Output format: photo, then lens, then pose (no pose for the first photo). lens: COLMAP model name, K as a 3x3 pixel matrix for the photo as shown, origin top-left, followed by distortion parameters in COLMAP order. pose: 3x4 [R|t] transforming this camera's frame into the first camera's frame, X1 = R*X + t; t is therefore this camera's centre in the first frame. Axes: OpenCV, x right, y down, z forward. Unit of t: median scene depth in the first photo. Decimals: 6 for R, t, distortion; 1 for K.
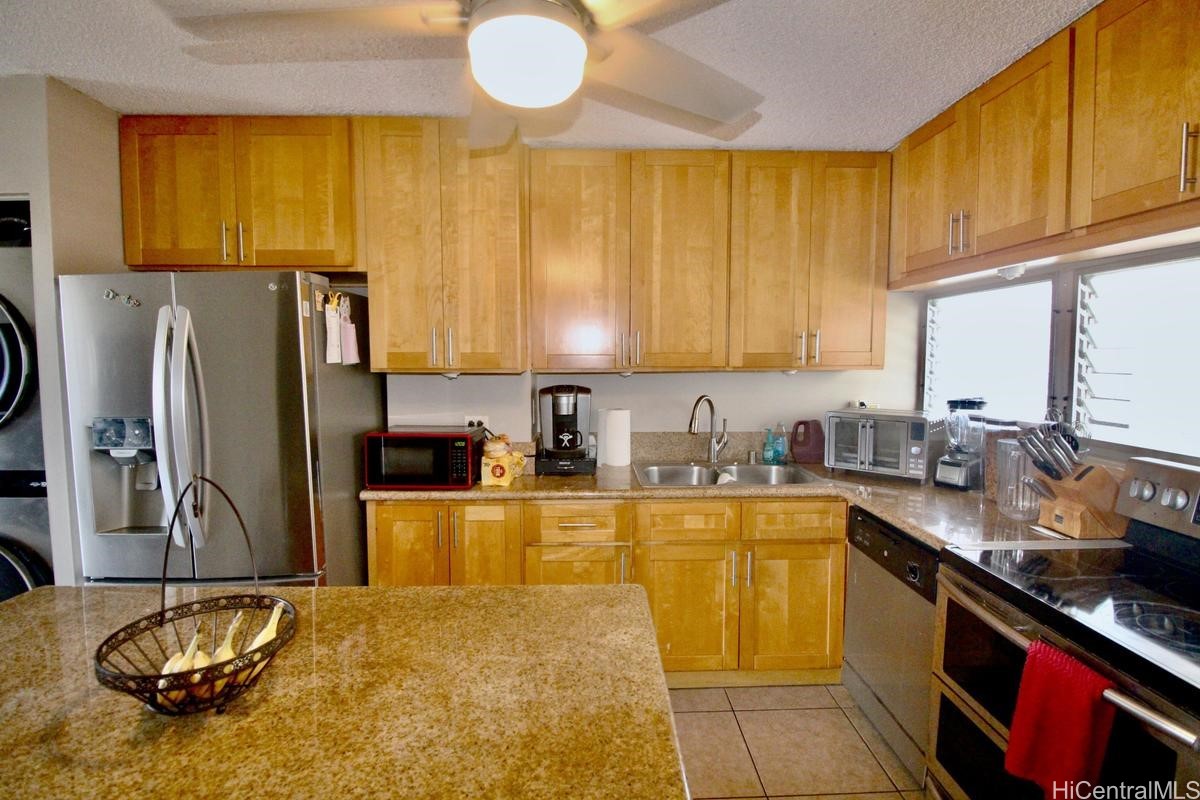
lens RADIAL K [[568.0, 0, 602.9], [0, 568.0, 394.9], [0, 0, 1]] dist [-0.000840, -0.001444]
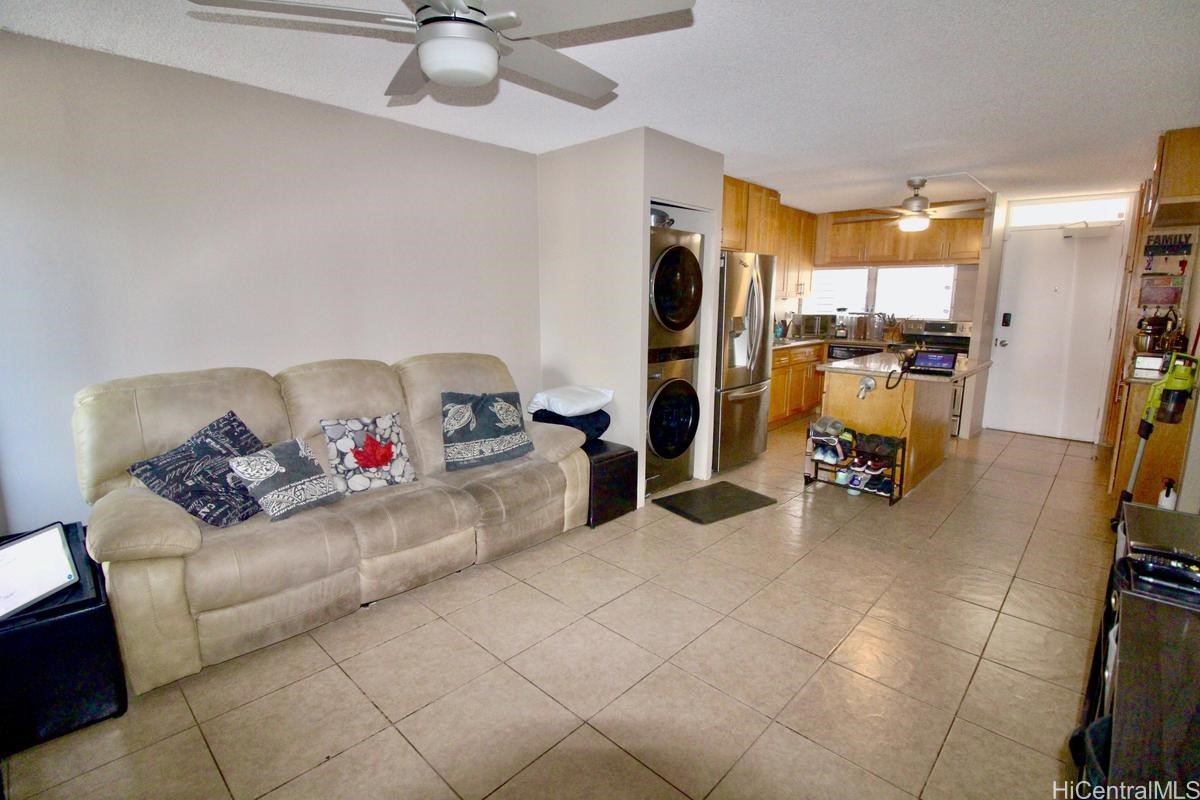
lens RADIAL K [[586.7, 0, 606.6], [0, 586.7, 396.8], [0, 0, 1]] dist [0.003917, -0.000030]
pose [[0.679038, -0.117738, 0.724600, -2.499743], [0.042765, 0.991723, 0.121066, 0.045768], [-0.732856, -0.051221, 0.678453, -0.195208]]
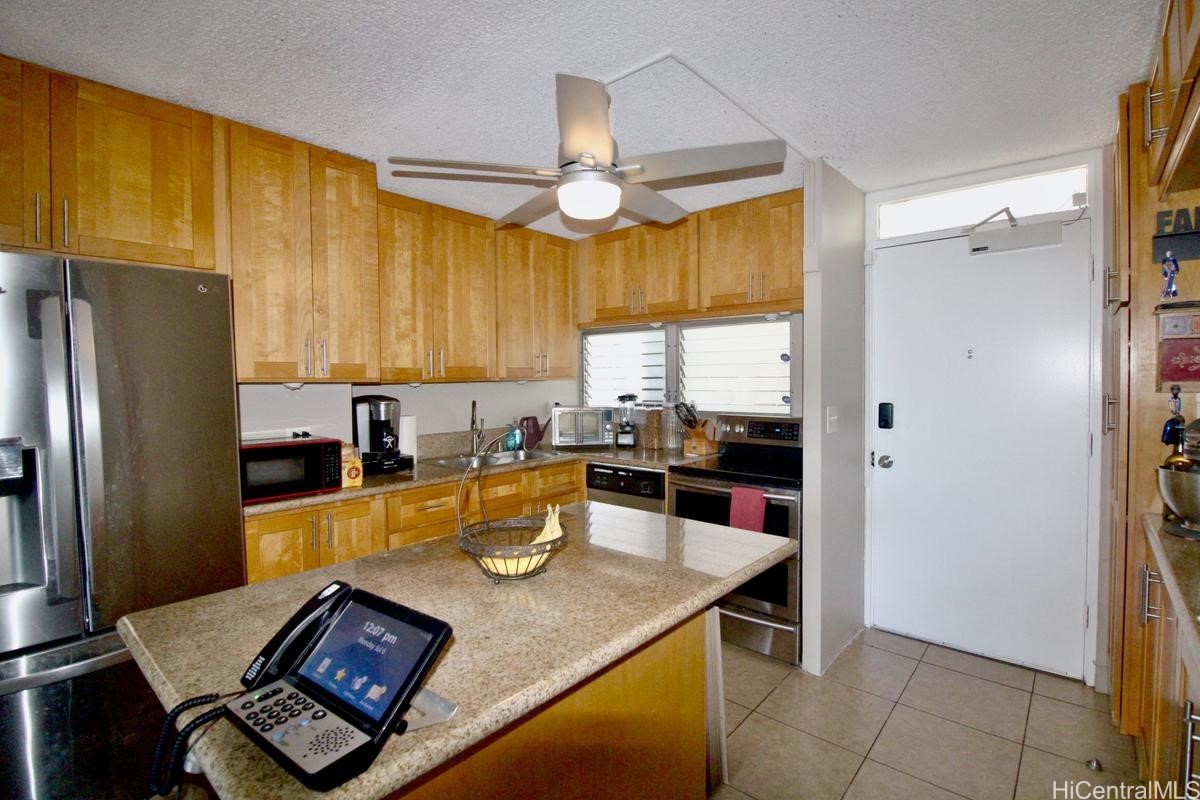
lens RADIAL K [[568.0, 0, 602.9], [0, 568.0, 394.9], [0, 0, 1]] dist [-0.000840, -0.001444]
pose [[0.669347, -0.026197, 0.742488, -0.700818], [0.061351, 0.997914, -0.020098, 0.038354], [-0.740413, 0.059005, 0.669558, -0.095867]]
